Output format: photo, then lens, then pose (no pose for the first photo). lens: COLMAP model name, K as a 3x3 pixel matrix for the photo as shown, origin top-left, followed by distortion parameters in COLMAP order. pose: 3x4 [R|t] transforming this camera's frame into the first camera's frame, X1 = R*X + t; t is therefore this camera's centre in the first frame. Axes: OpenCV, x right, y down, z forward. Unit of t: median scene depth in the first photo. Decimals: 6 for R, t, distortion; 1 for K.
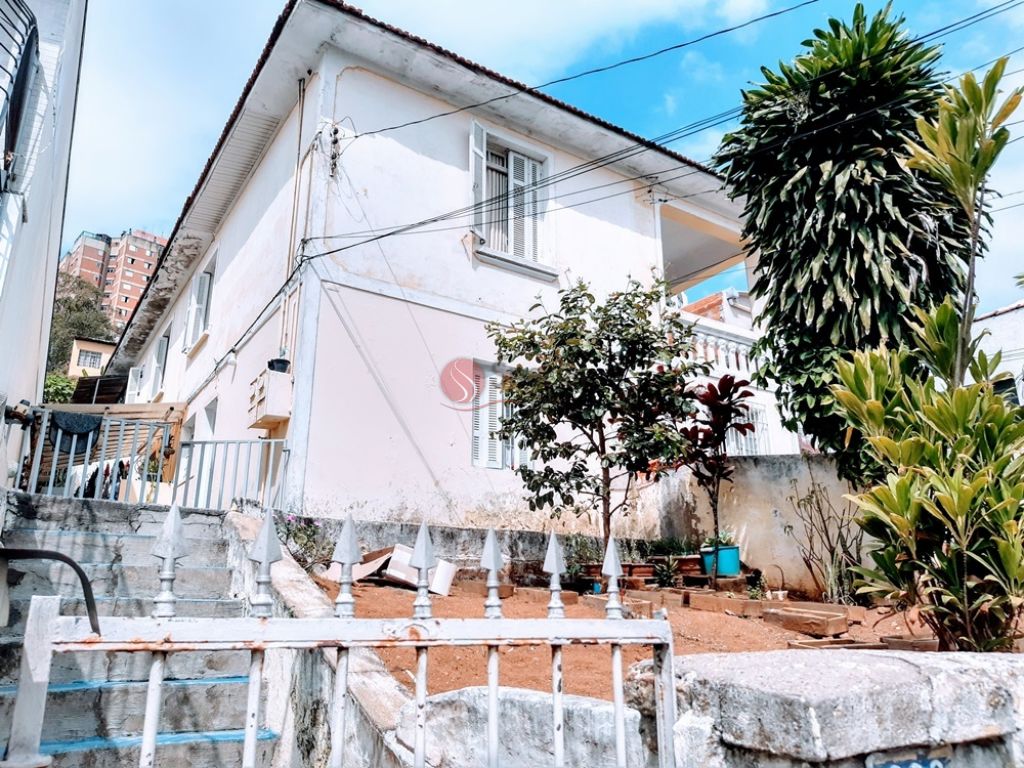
lens RADIAL K [[787.2, 0, 508.3], [0, 787.2, 379.1], [0, 0, 1]] dist [0.079277, -0.203104]
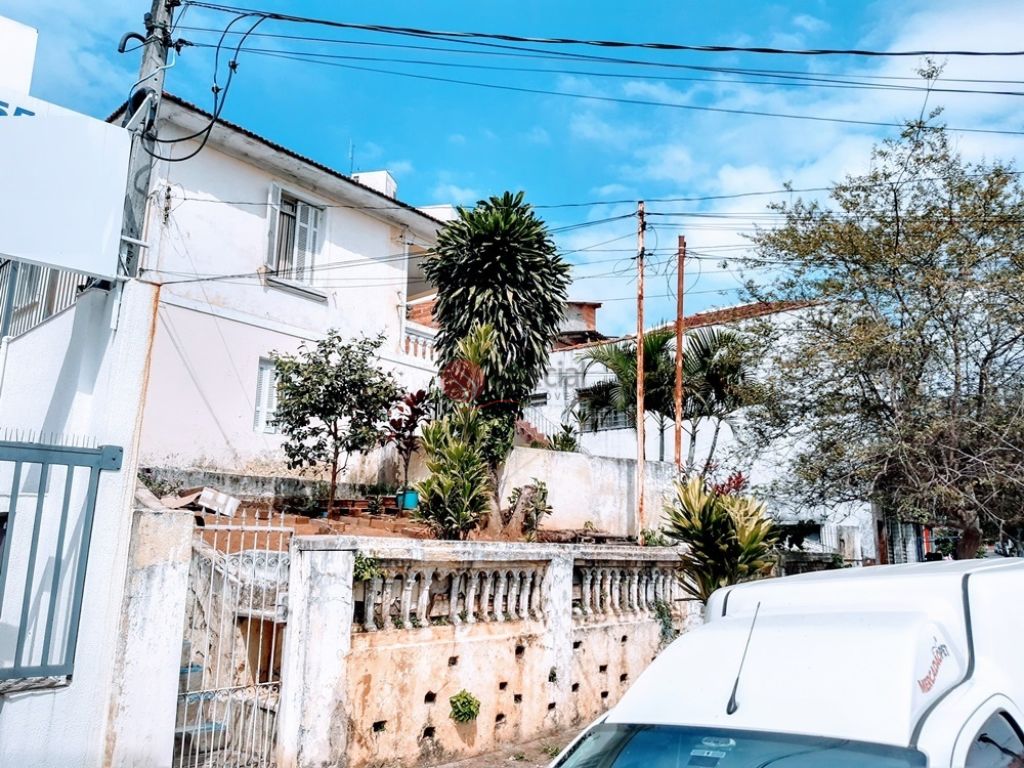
lens RADIAL K [[787.2, 0, 508.3], [0, 787.2, 379.1], [0, 0, 1]] dist [0.079277, -0.203104]
pose [[0.961887, 0.074134, 0.263205, 0.017723], [-0.099115, 0.991615, 0.082919, -0.179942], [-0.254851, -0.105846, 0.961170, -0.619262]]
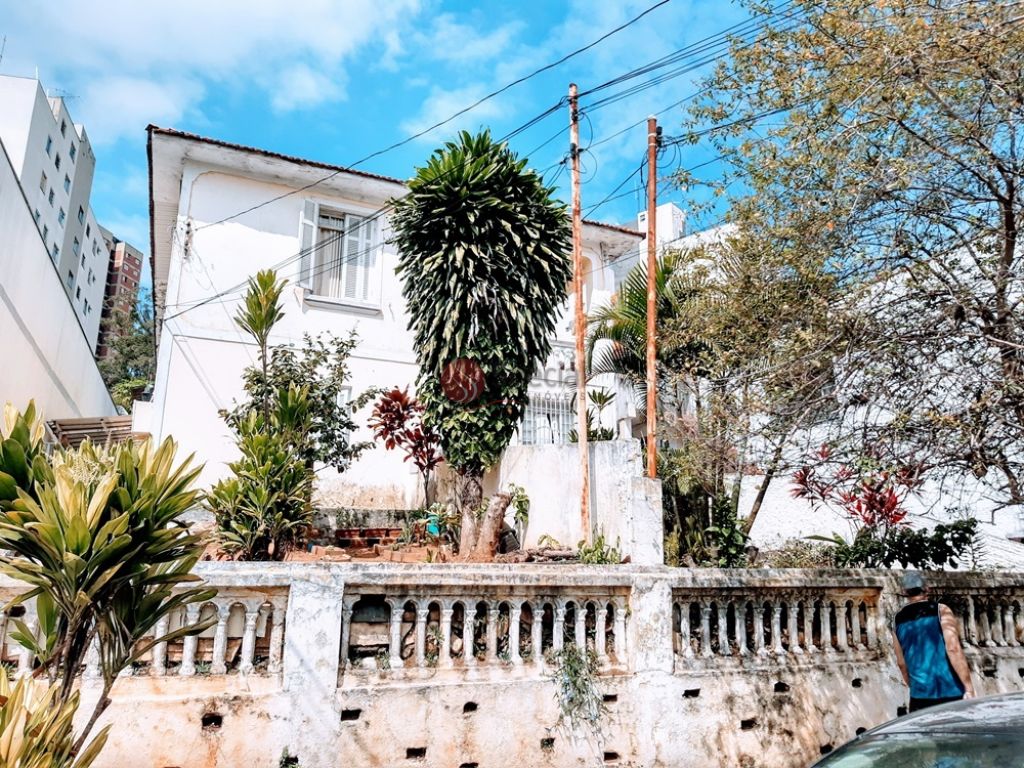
lens RADIAL K [[781.3, 0, 512.0], [0, 781.3, 384.0], [0, 0, 1]] dist [0.040803, -0.079422]
pose [[0.982177, -0.050226, -0.181122, 0.668278], [0.058427, 0.997481, 0.040227, -0.063499], [0.178646, -0.050092, 0.982638, -0.314058]]
